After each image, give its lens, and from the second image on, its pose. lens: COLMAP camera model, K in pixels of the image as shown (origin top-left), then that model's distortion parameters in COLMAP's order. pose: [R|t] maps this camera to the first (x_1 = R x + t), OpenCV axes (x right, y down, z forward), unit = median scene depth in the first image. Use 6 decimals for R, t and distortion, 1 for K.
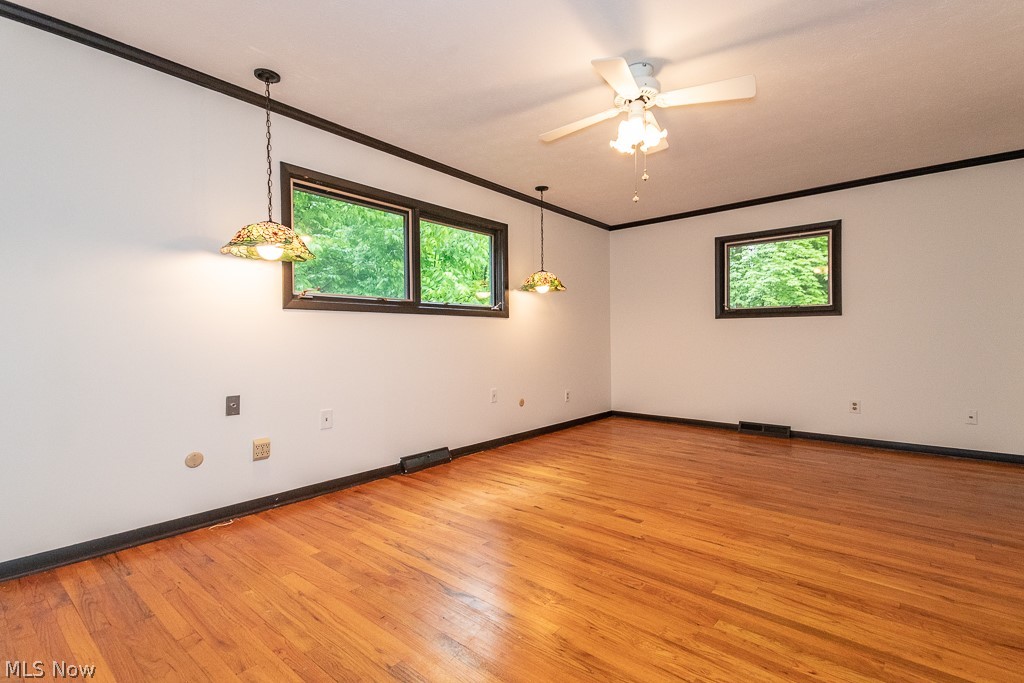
lens RADIAL K [[474.4, 0, 506.0], [0, 474.4, 333.9], [0, 0, 1]] dist [0.050389, -0.000321]
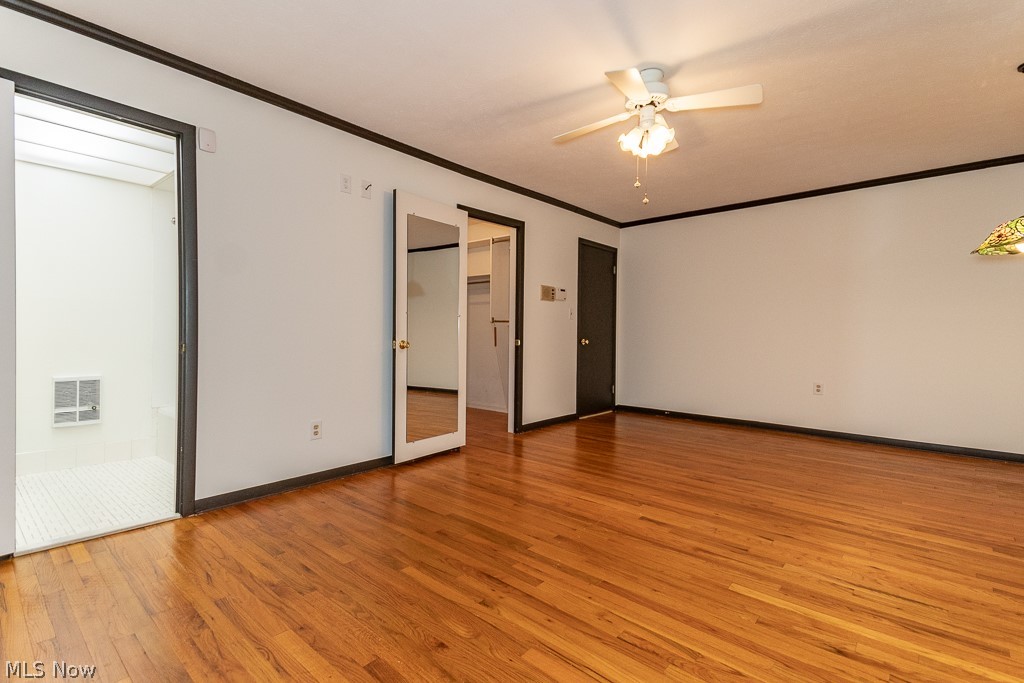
lens RADIAL K [[474.4, 0, 506.0], [0, 474.4, 333.9], [0, 0, 1]] dist [0.050389, -0.000321]
pose [[-0.999819, -0.001802, 0.018965, 0.481337], [-0.001965, 0.999961, -0.008601, 0.017054], [-0.018949, -0.008637, -0.999783, 1.774927]]
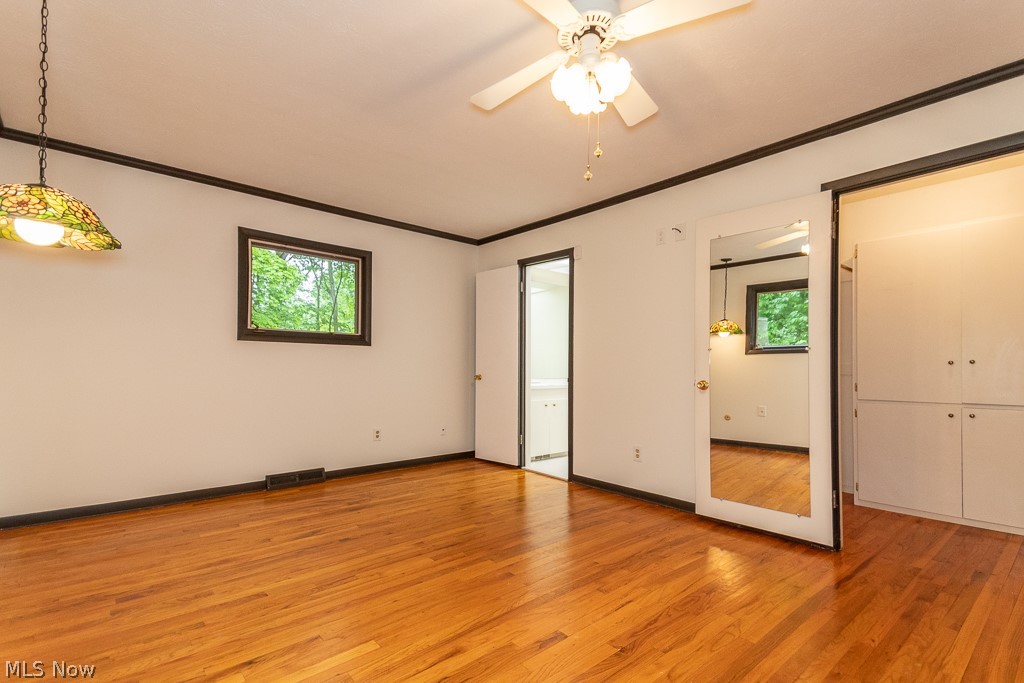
lens RADIAL K [[474.1, 0, 508.9], [0, 474.1, 364.6], [0, 0, 1]] dist [0.054213, 0.000017]
pose [[0.148060, 0.013796, 0.988882, -0.382145], [-0.020898, 0.999723, -0.010819, 0.007415], [-0.988758, -0.019064, 0.148307, 0.868299]]
